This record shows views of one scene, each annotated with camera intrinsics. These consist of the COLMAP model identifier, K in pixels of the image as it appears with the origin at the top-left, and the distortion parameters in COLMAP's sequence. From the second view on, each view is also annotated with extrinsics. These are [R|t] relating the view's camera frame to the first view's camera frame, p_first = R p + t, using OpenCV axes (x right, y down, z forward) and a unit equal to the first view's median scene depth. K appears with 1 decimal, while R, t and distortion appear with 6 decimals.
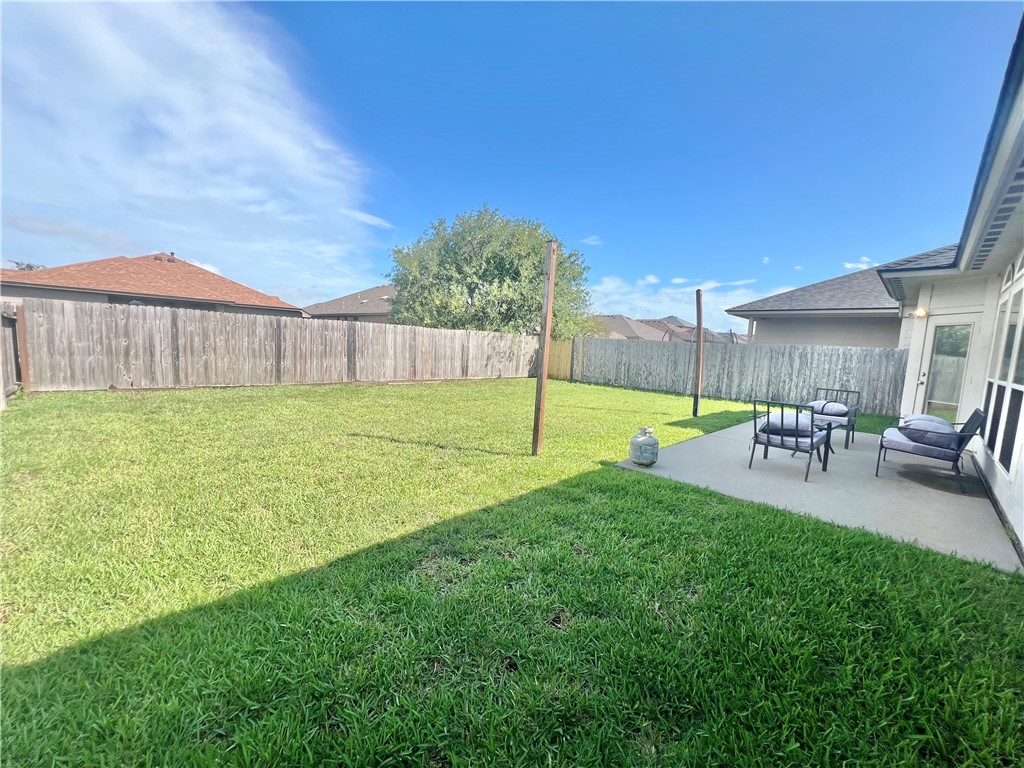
lens RADIAL K [[411.3, 0, 511.7], [0, 411.3, 385.8], [0, 0, 1]] dist [0.001469, 0.000252]
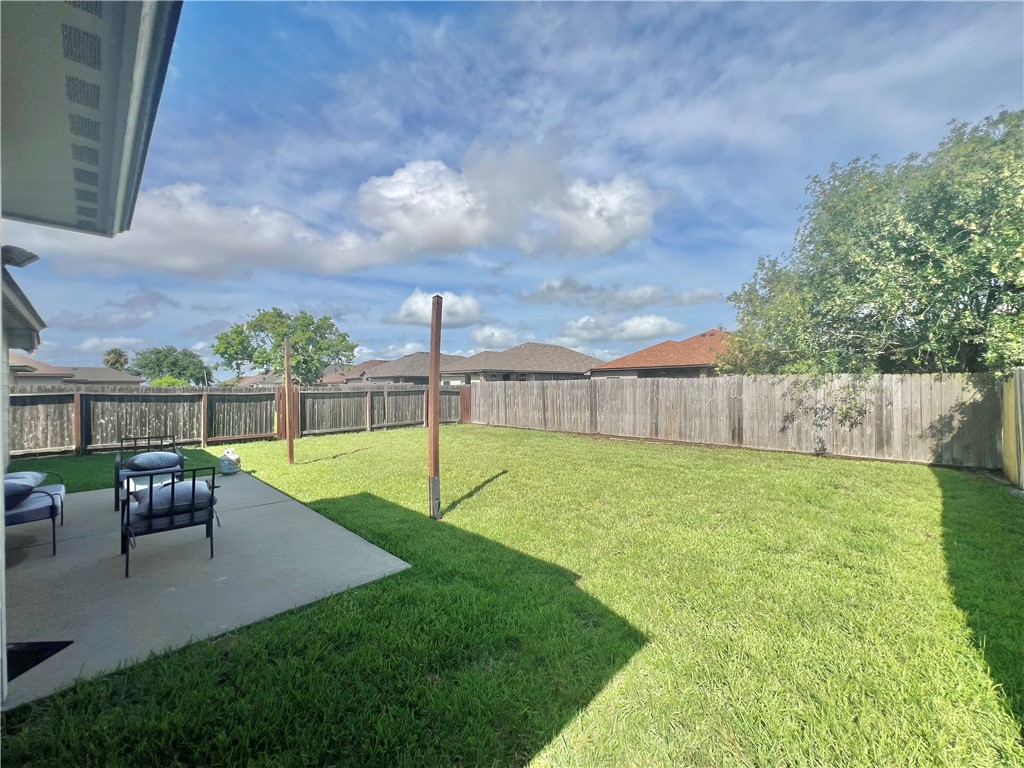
lens RADIAL K [[411.3, 0, 507.8], [0, 411.3, 386.9], [0, 0, 1]] dist [0.001469, 0.000252]
pose [[0.009220, -0.054678, -0.998461, 0.658618], [-0.096845, 0.993761, -0.055315, -0.047247], [0.995257, 0.097205, 0.003867, 0.698102]]
